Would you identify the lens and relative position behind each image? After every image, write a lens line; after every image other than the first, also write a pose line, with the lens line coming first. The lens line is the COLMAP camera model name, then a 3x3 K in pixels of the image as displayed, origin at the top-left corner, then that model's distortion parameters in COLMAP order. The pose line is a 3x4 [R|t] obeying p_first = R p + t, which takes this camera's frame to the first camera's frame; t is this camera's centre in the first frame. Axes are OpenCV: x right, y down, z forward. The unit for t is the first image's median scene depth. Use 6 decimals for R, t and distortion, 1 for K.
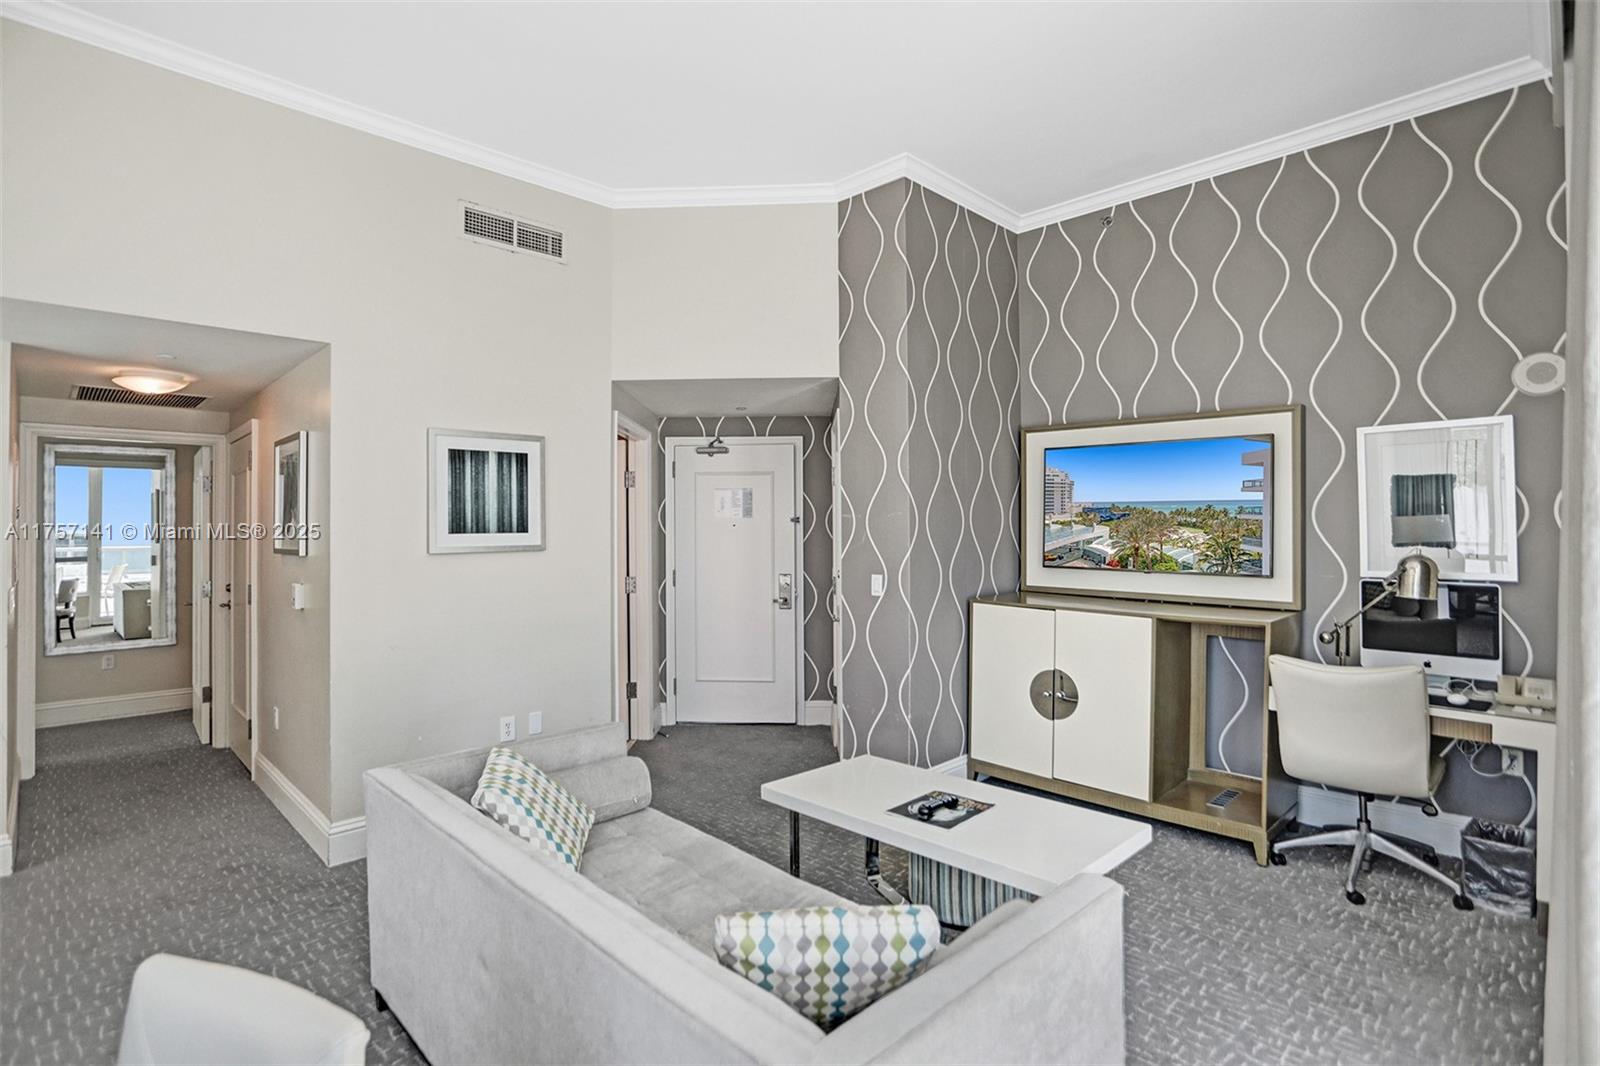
lens RADIAL K [[774.6, 0, 792.9], [0, 774.6, 527.8], [0, 0, 1]] dist [-0.040691, 0.018234]
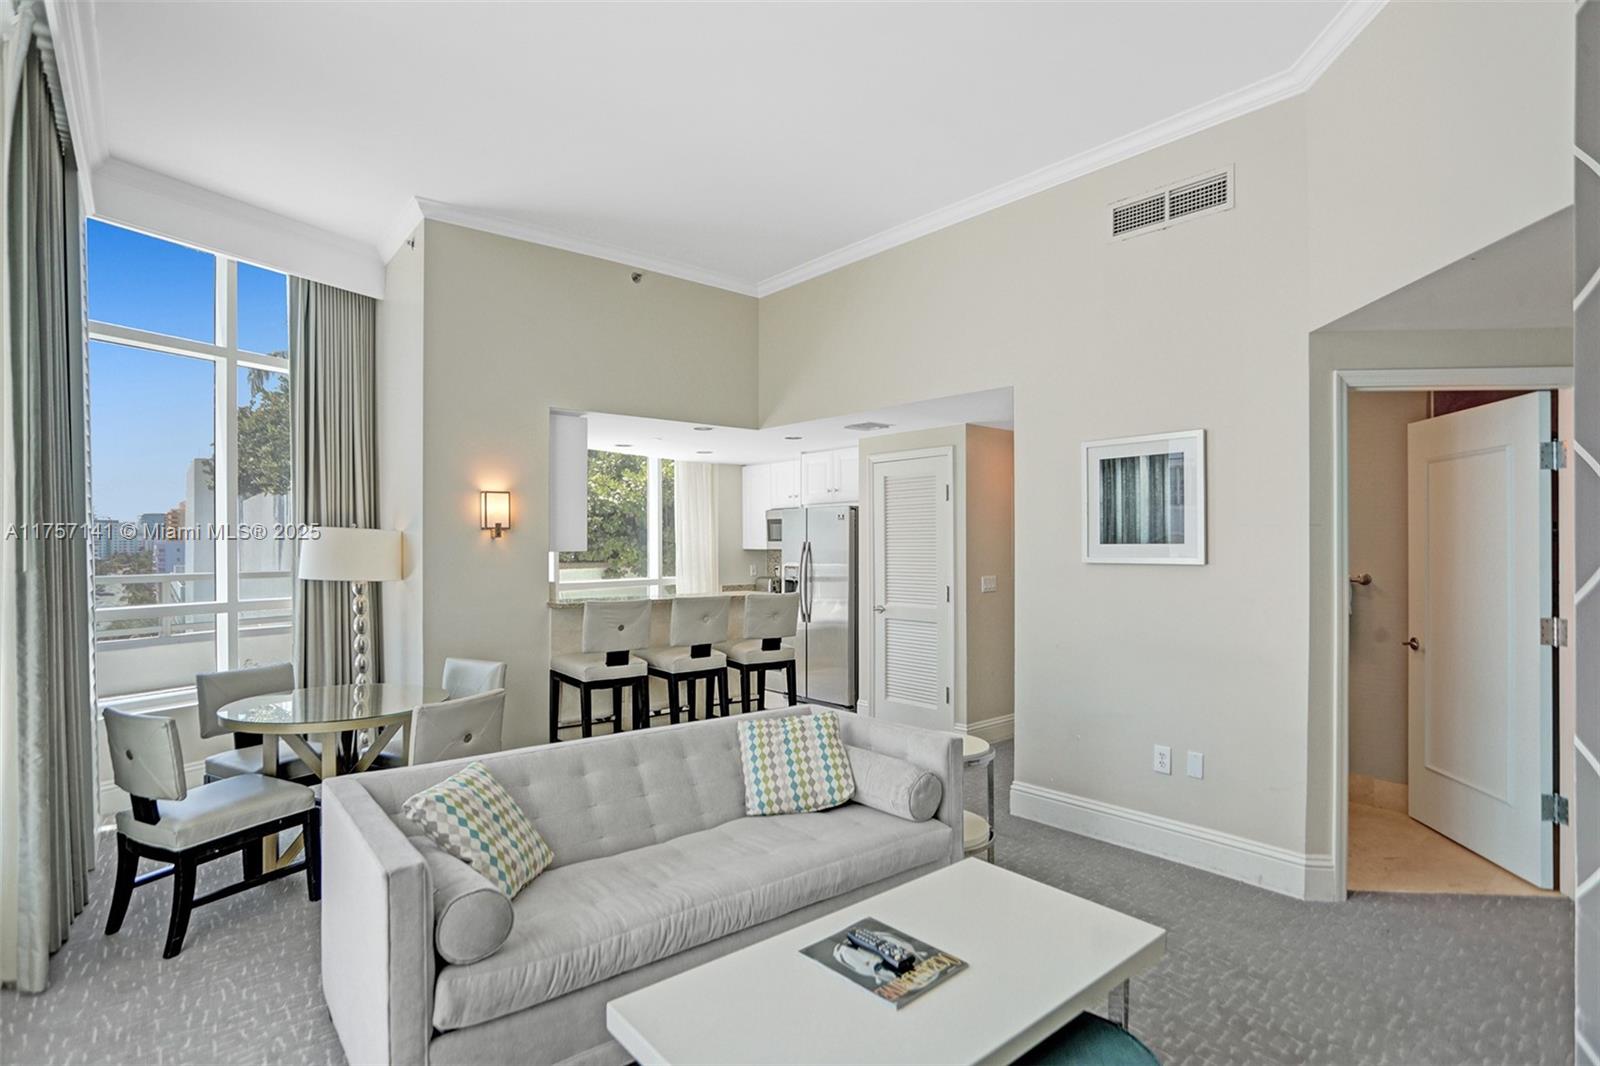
lens RADIAL K [[774.6, 0, 769.6], [0, 774.6, 543.2], [0, 0, 1]] dist [-0.040691, 0.018234]
pose [[-0.071228, 0.020477, -0.997250, 0.916664], [0.012074, 0.999734, 0.019666, -0.027694], [0.997387, -0.010641, -0.071456, 0.984887]]
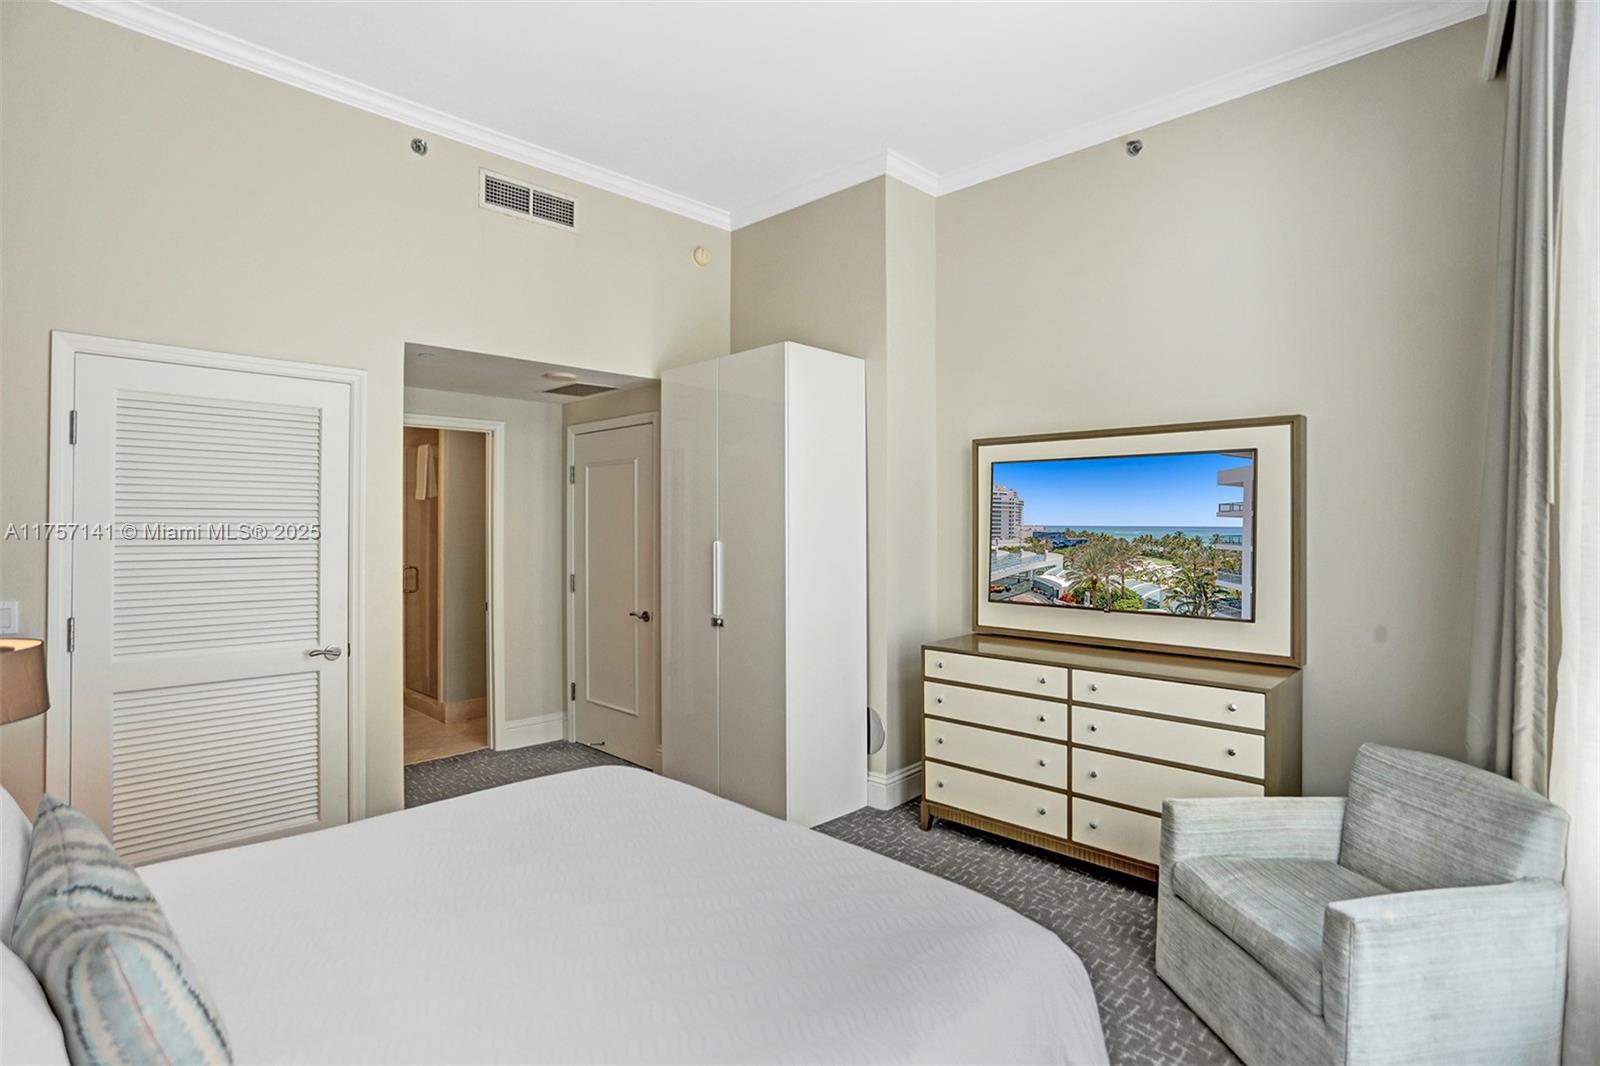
lens RADIAL K [[774.6, 0, 792.2], [0, 774.6, 524.3], [0, 0, 1]] dist [-0.040691, 0.018234]
pose [[0.999542, 0.021385, 0.021434, 0.093778], [-0.020807, 0.999423, -0.026851, -0.006195], [-0.021995, 0.026393, 0.999410, 0.156550]]
